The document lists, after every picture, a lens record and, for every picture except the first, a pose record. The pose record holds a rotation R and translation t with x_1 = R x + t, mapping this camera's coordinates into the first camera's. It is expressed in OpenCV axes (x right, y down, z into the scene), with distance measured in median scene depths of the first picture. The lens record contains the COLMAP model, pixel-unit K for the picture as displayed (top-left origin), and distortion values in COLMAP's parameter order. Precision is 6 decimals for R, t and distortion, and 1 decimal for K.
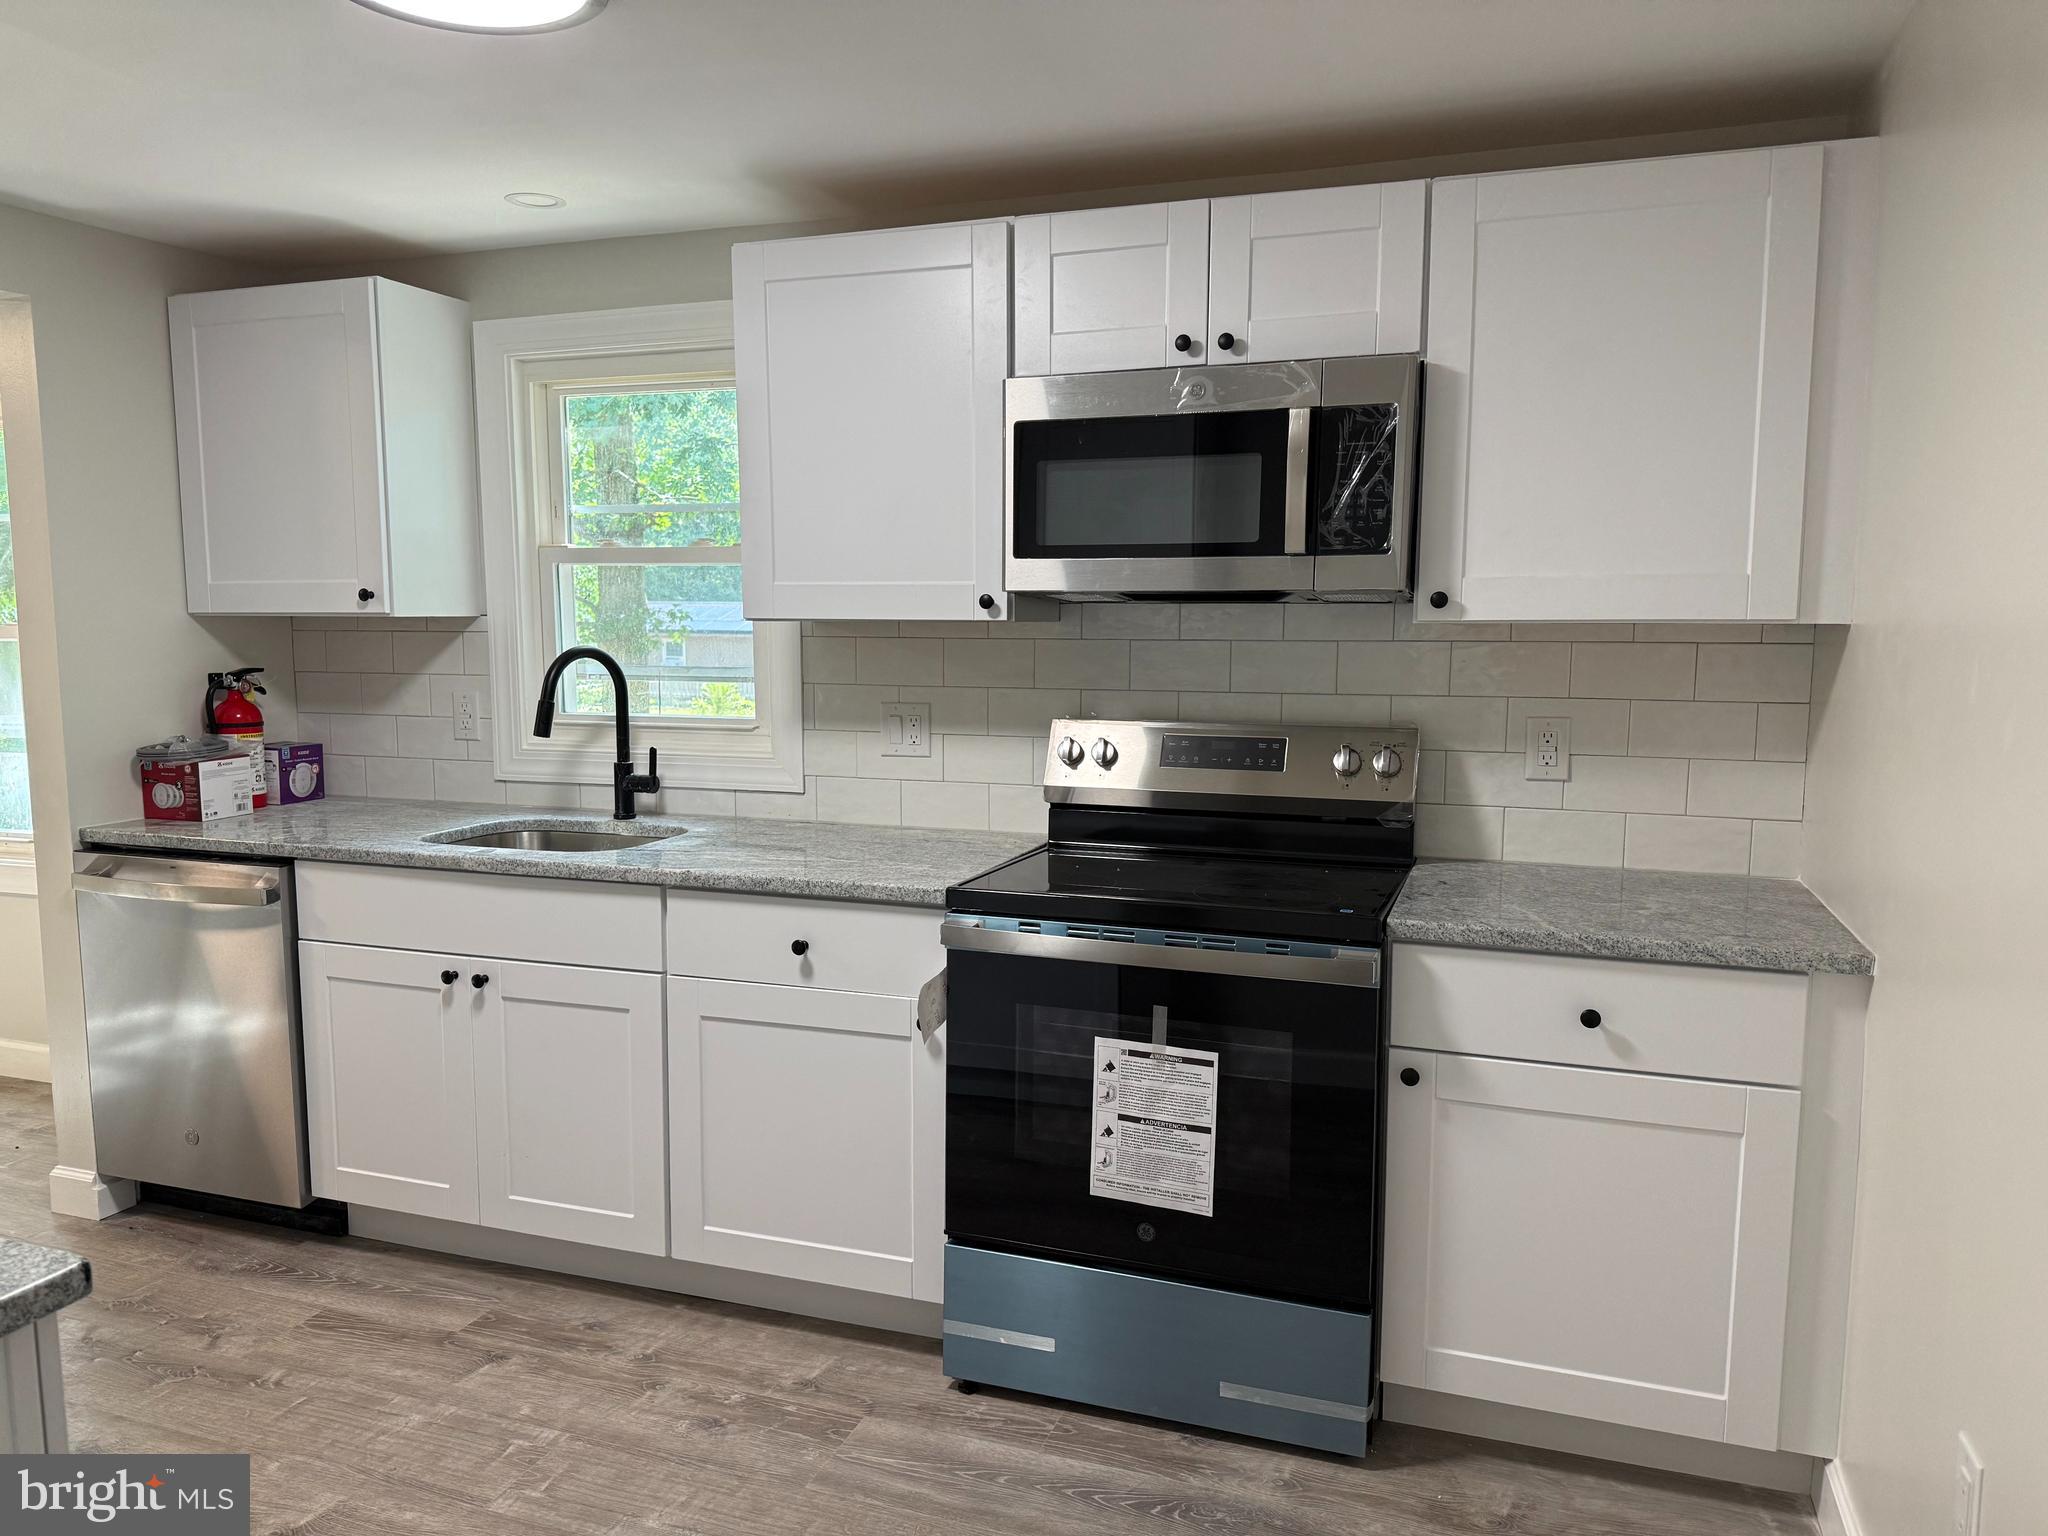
lens RADIAL K [[1449.4, 0, 1023.5], [0, 1449.4, 758.3], [0, 0, 1]] dist [0.085935, -0.100670]
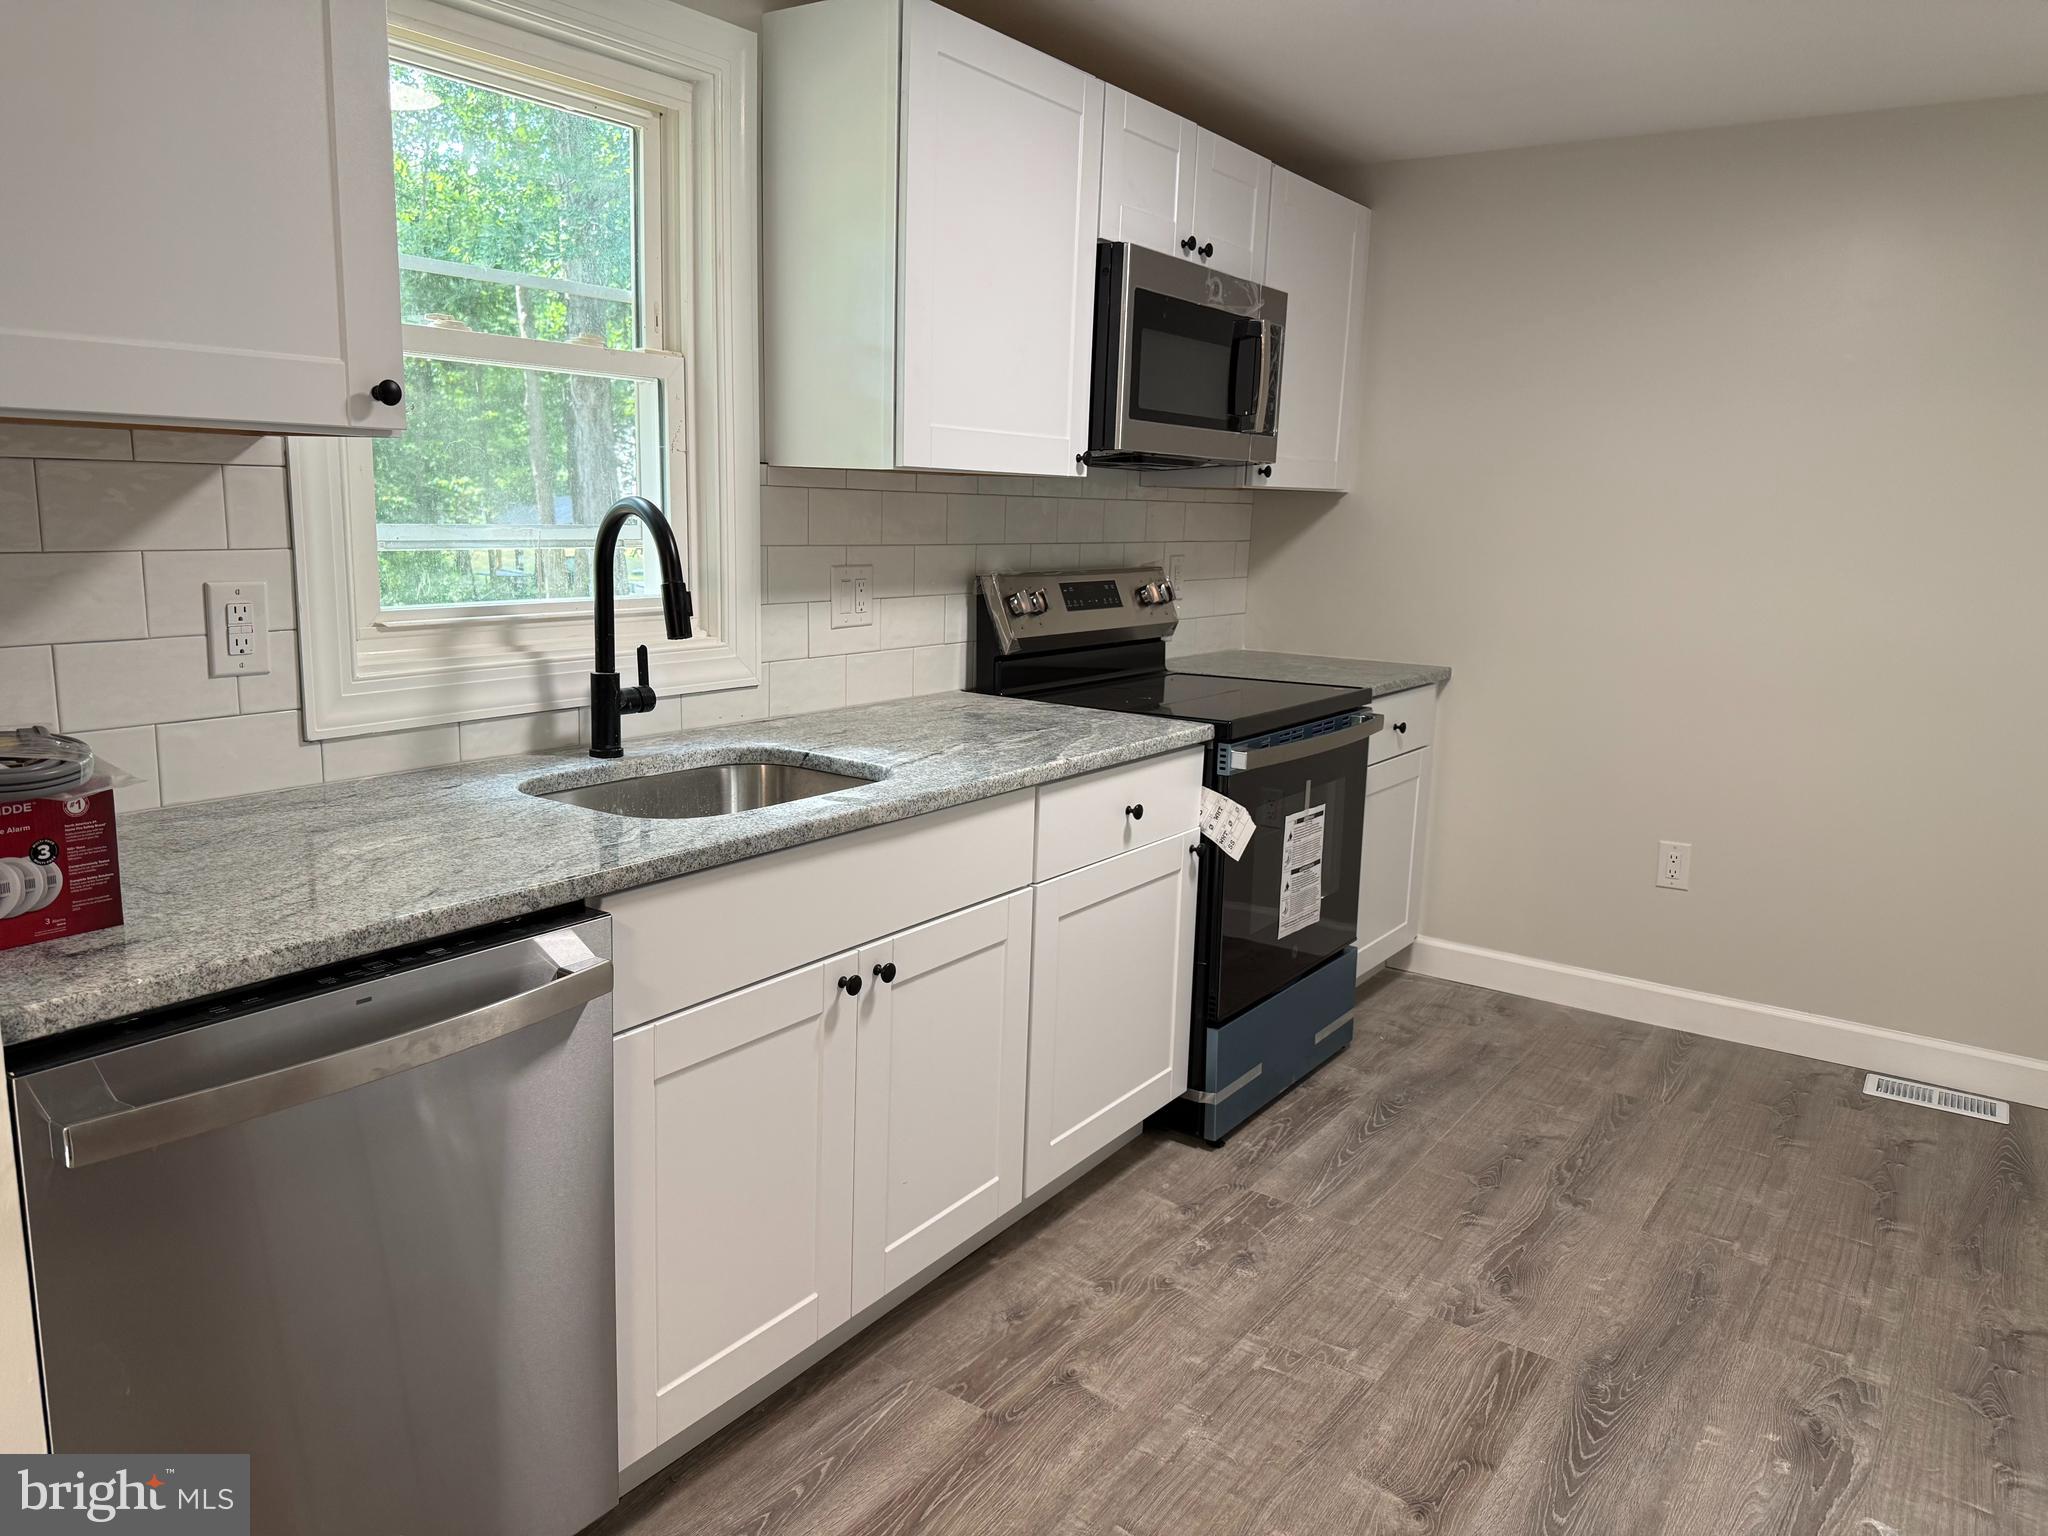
lens RADIAL K [[1449.4, 0, 977.8], [0, 1449.4, 766.5], [0, 0, 1]] dist [0.085935, -0.100670]
pose [[0.262793, -0.169258, 0.949890, -1.072848], [0.066580, 0.985327, 0.157152, -0.059571], [-0.962552, 0.021946, 0.270206, 0.808619]]
